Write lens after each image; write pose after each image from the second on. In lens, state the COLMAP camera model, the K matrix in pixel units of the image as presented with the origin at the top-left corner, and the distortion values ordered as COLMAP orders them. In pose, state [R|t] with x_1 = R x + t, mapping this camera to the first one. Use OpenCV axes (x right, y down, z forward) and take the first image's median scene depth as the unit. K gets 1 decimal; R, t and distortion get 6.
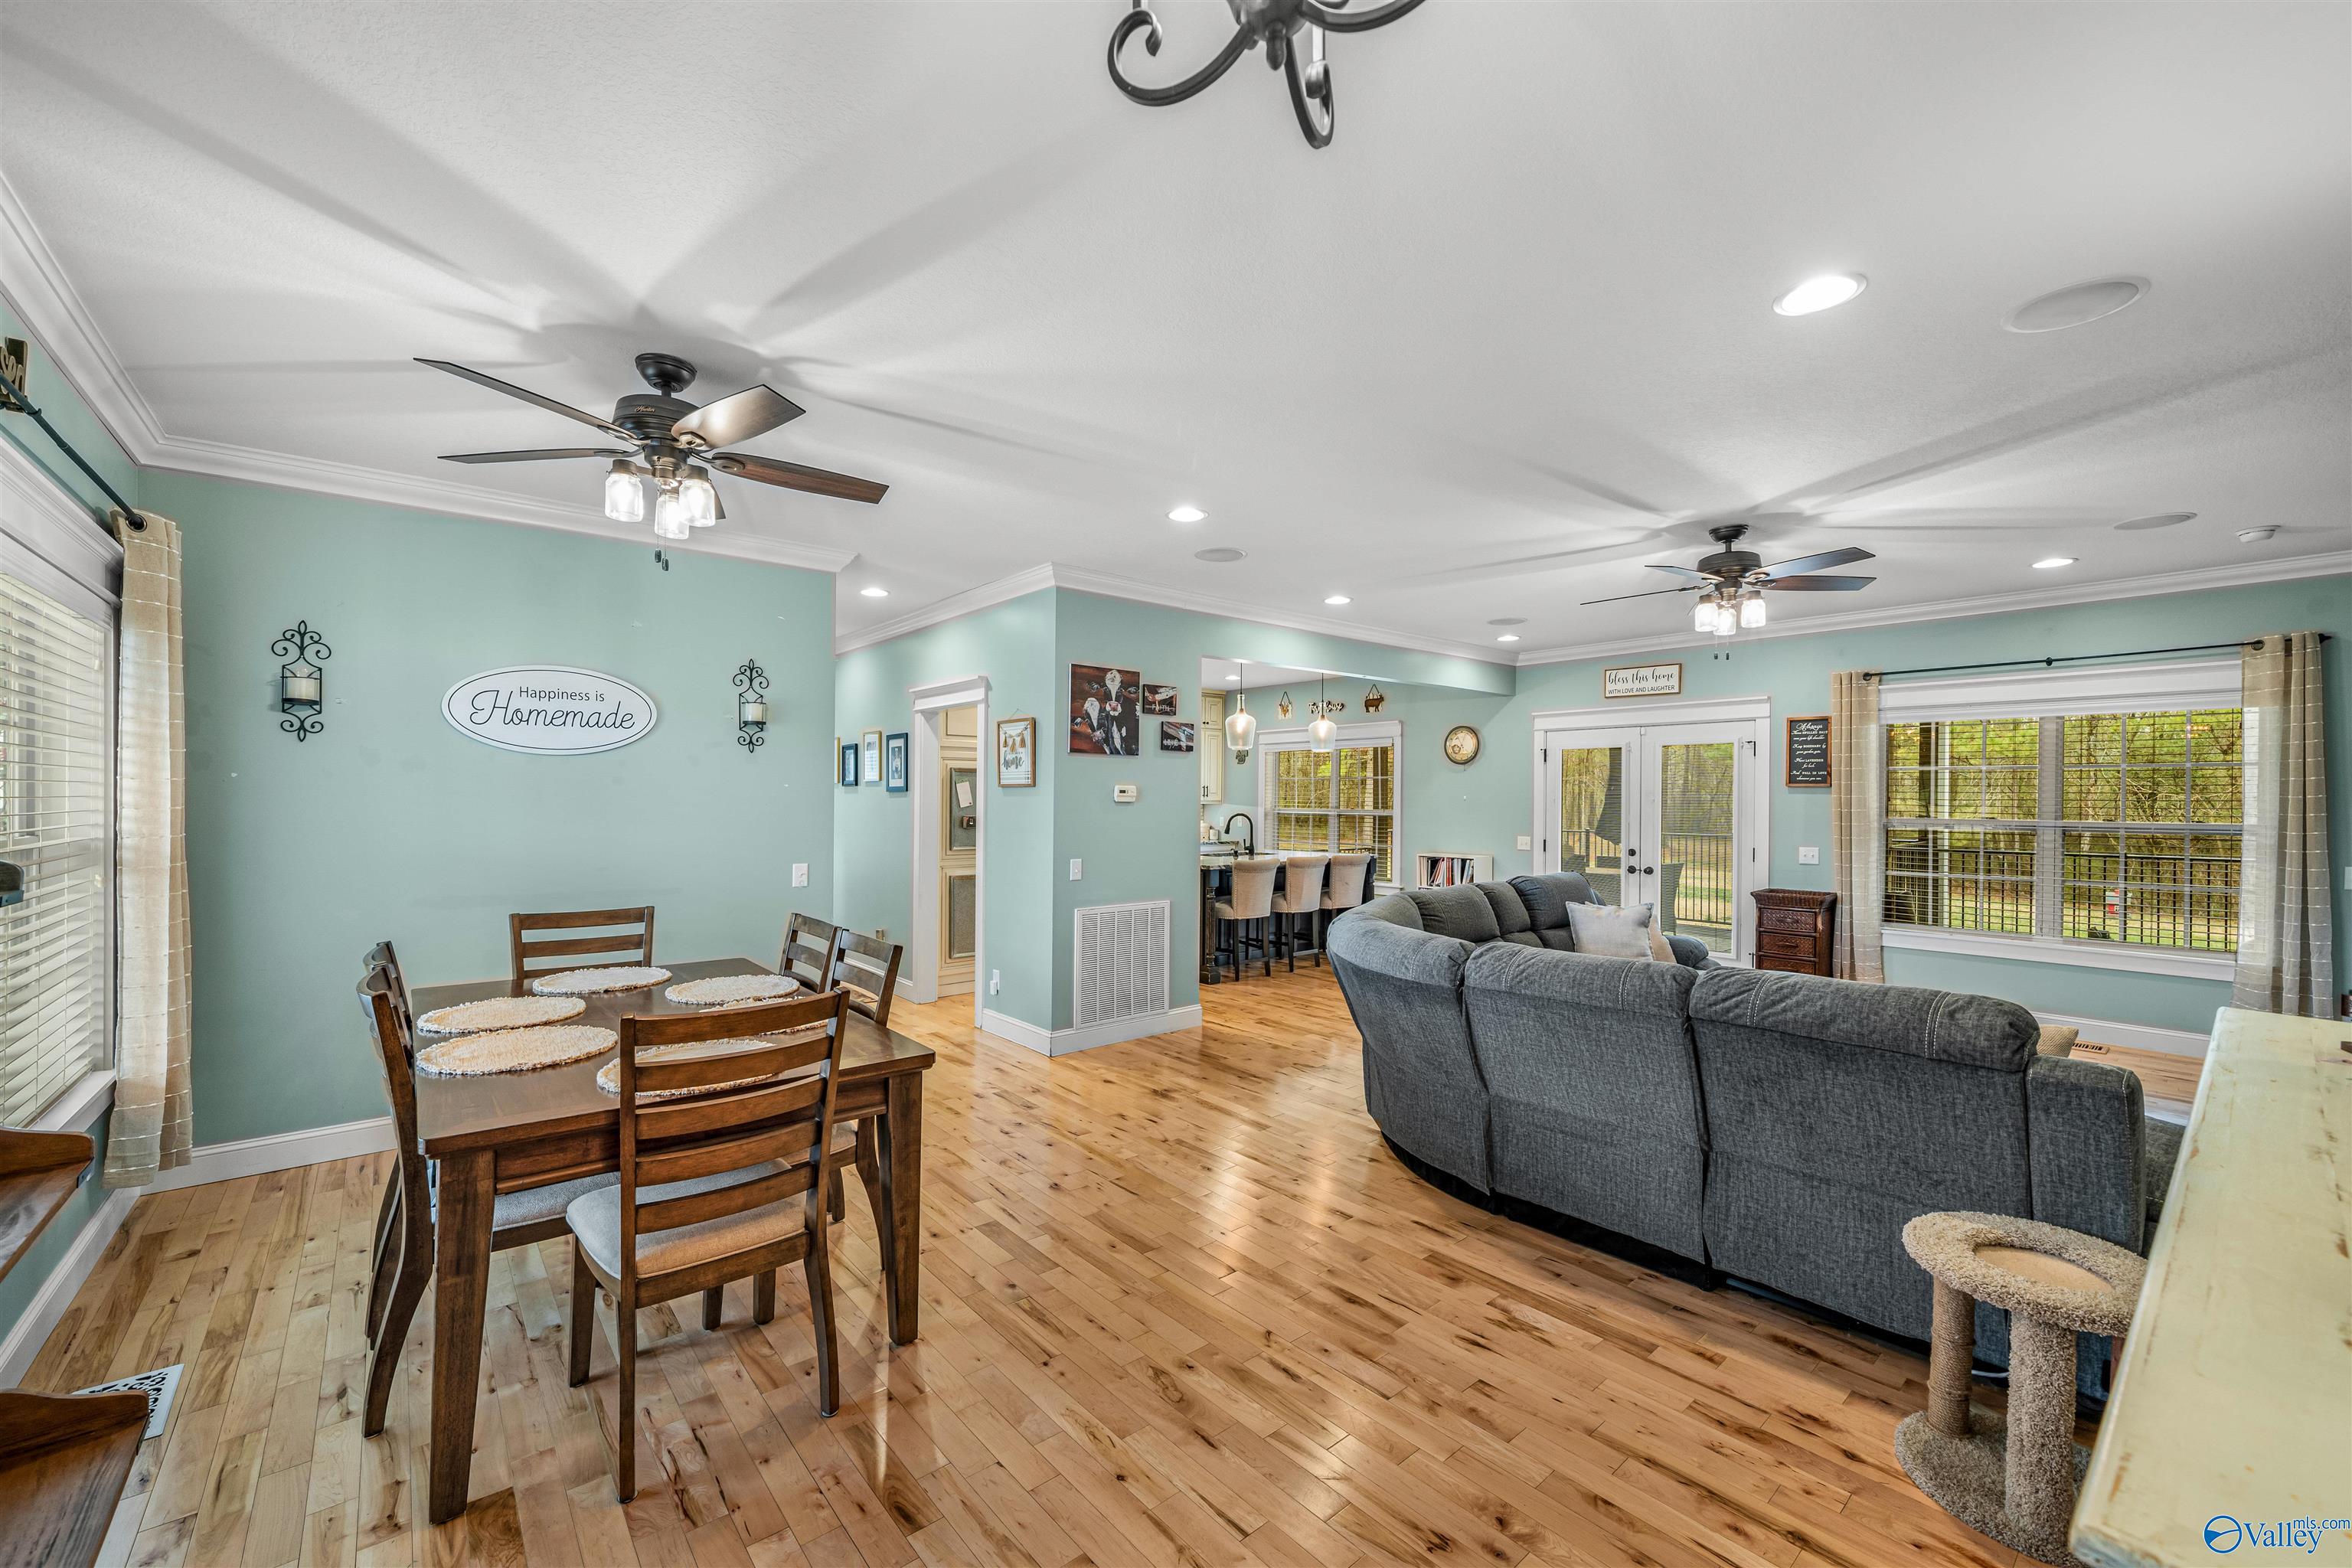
lens RADIAL K [[925.0, 0, 1165.6], [0, 925.0, 791.6], [0, 0, 1]] dist [-0.000788, -0.000099]
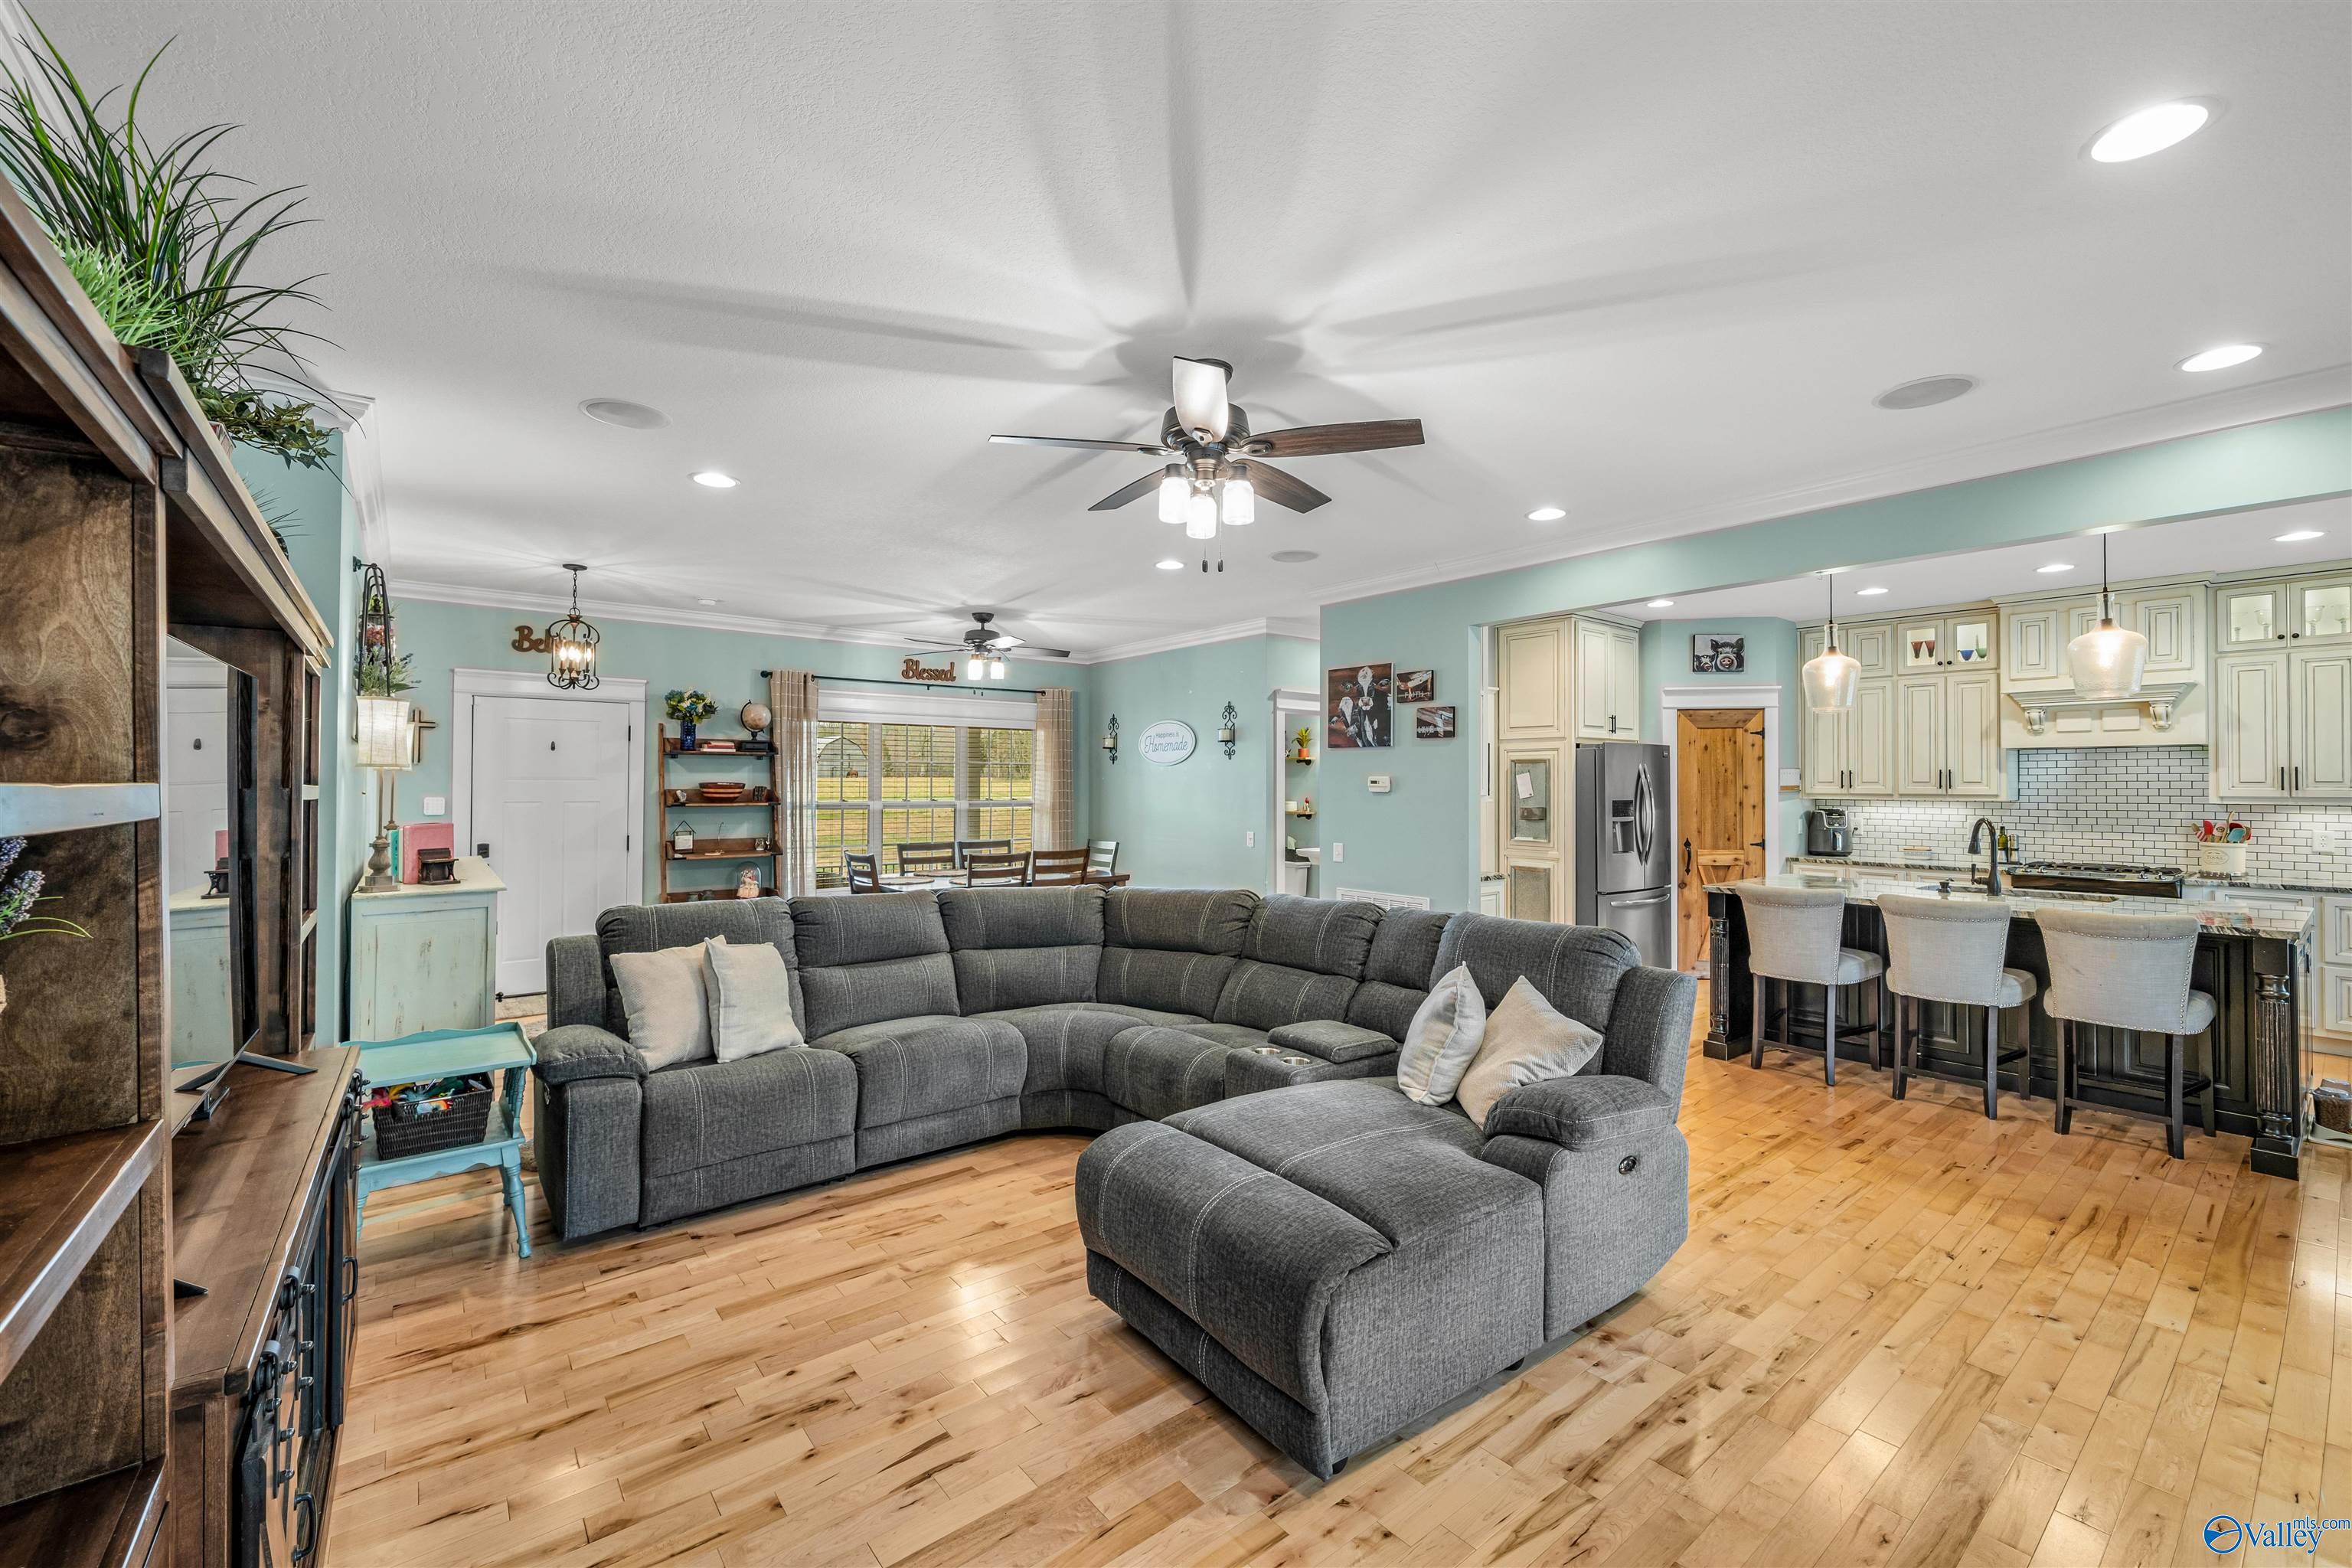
lens RADIAL K [[957.4, 0, 1176.8], [0, 957.4, 776.2], [0, 0, 1]] dist [-0.001918, -0.000246]
pose [[-0.023324, -0.012443, -0.999651, 0.983559], [0.001843, 0.999920, -0.012489, 0.005872], [0.999726, -0.002134, -0.023299, 0.767575]]
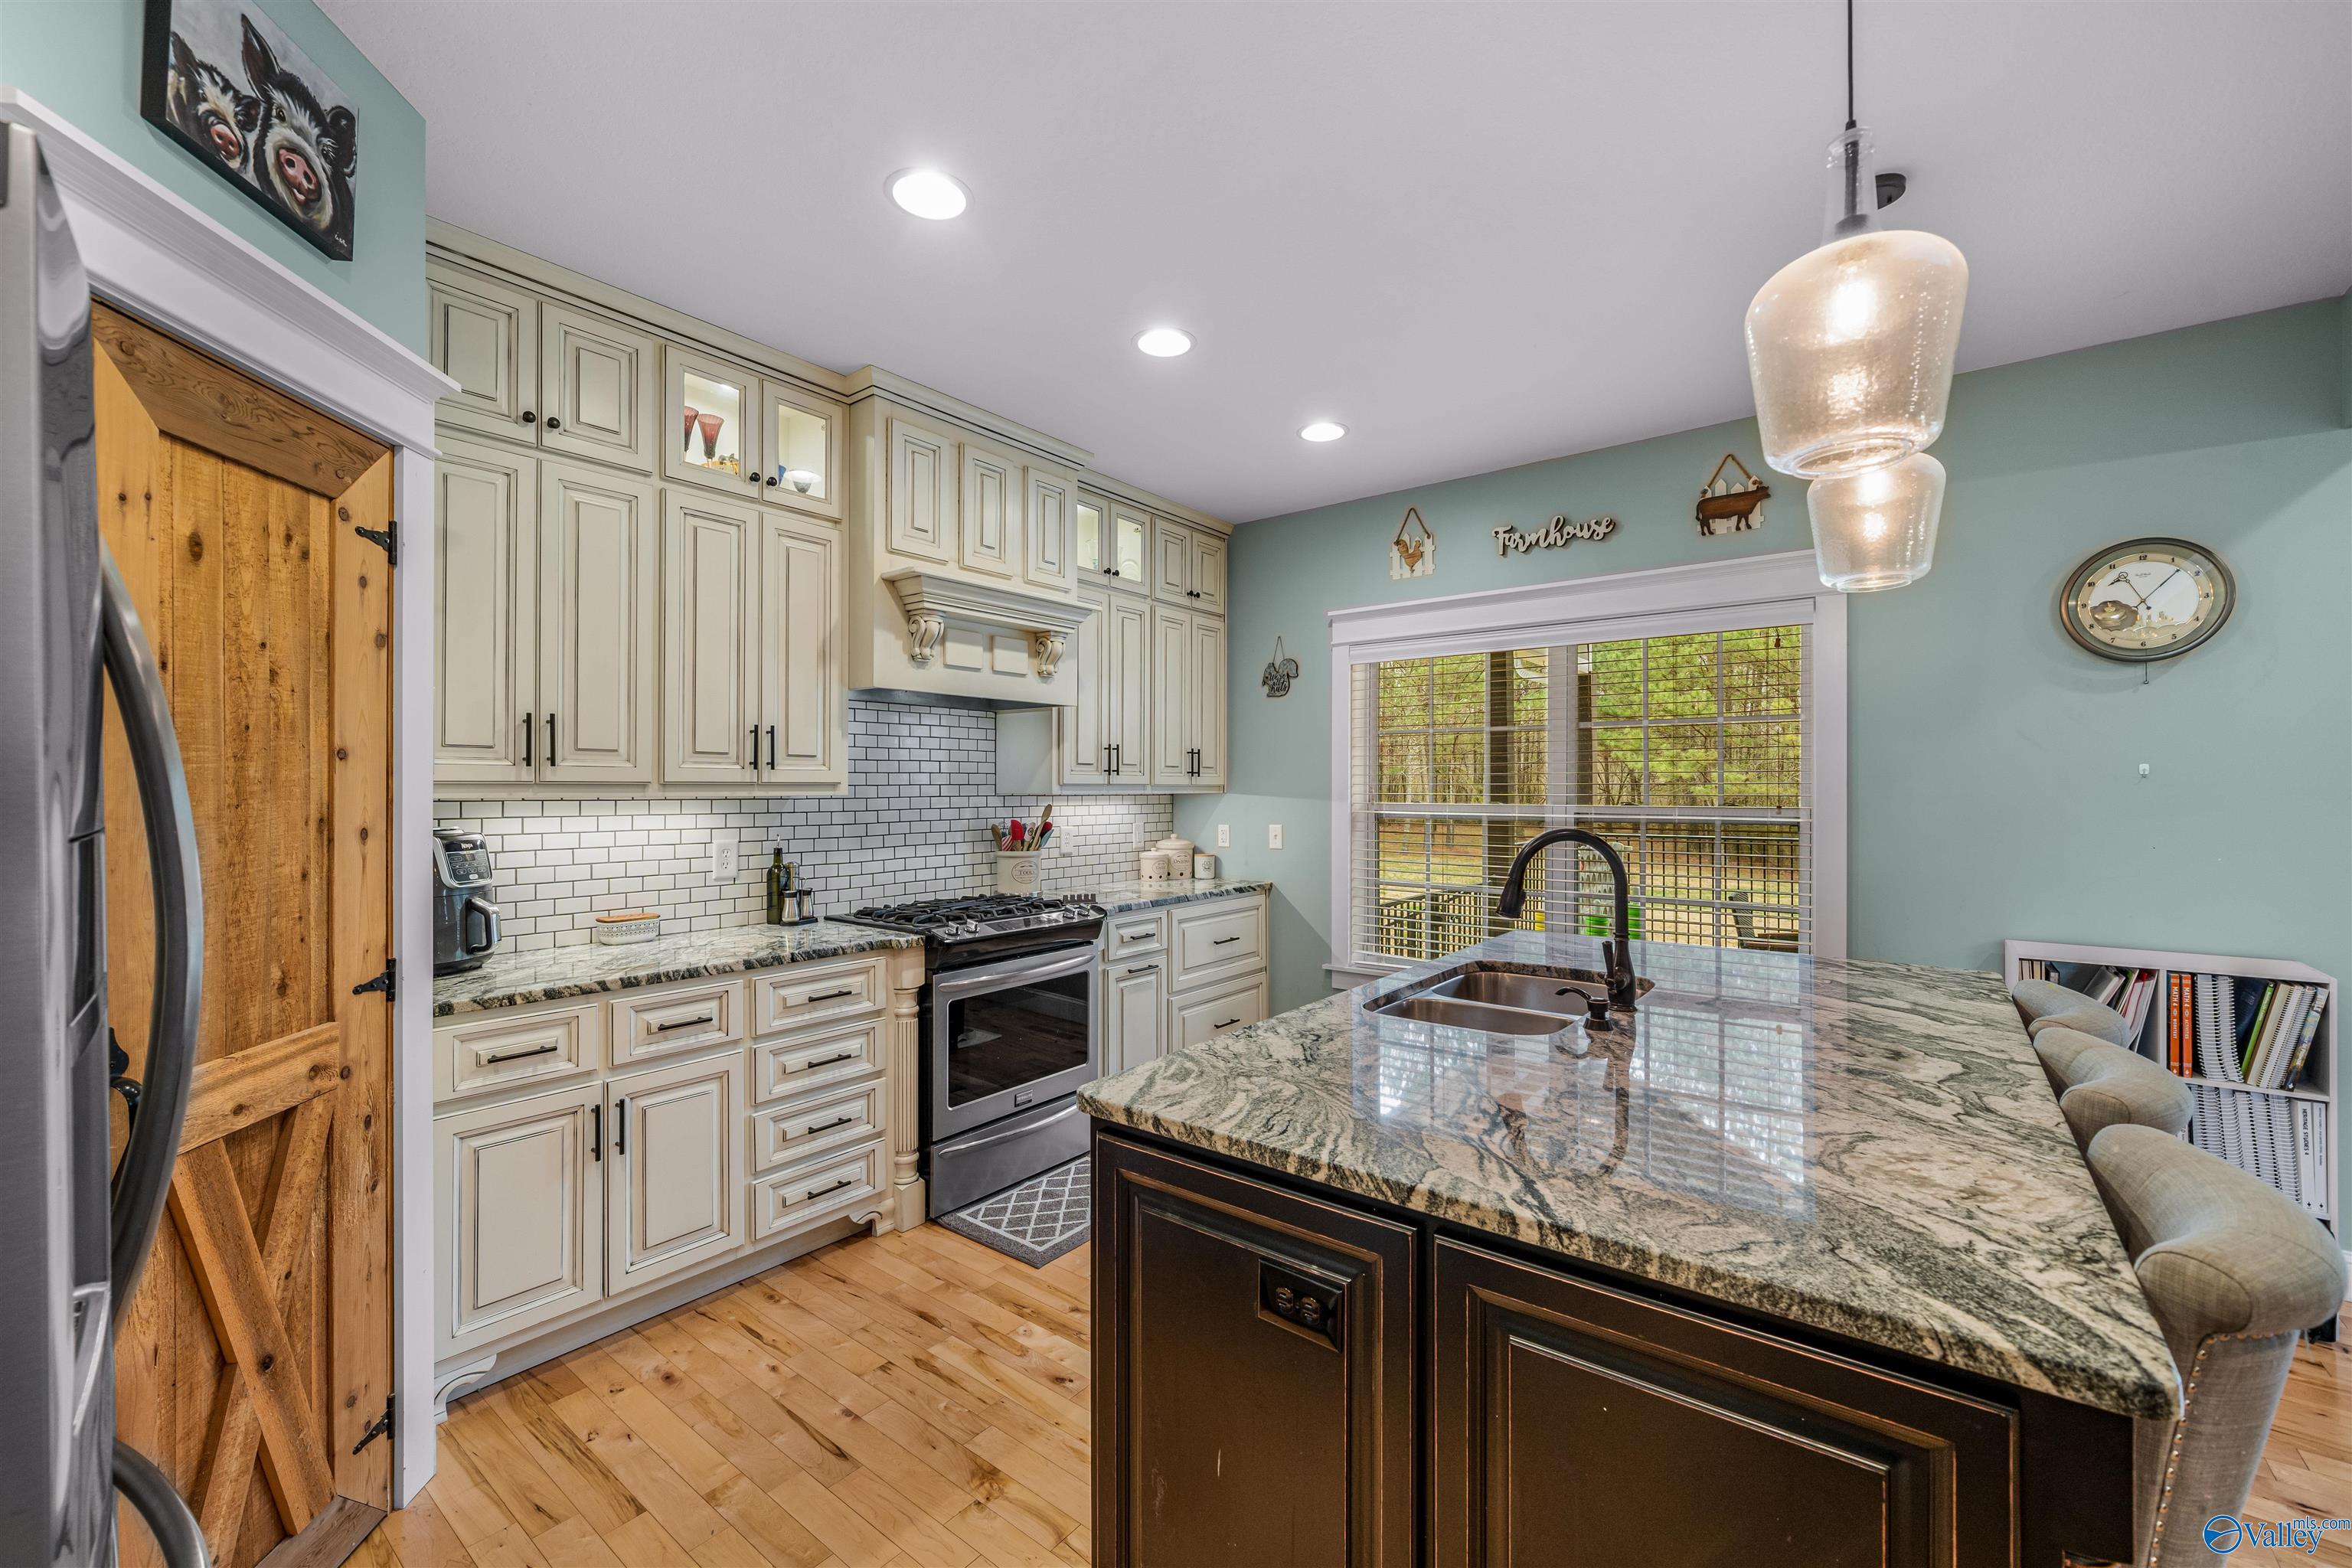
lens RADIAL K [[935.9, 0, 1167.7], [0, 935.9, 791.6], [0, 0, 1]] dist [-0.001461, -0.000014]
pose [[0.981498, -0.004041, 0.191427, -0.092614], [0.002190, 0.999949, 0.009880, 0.015505], [-0.191458, -0.009278, 0.981457, 1.150689]]
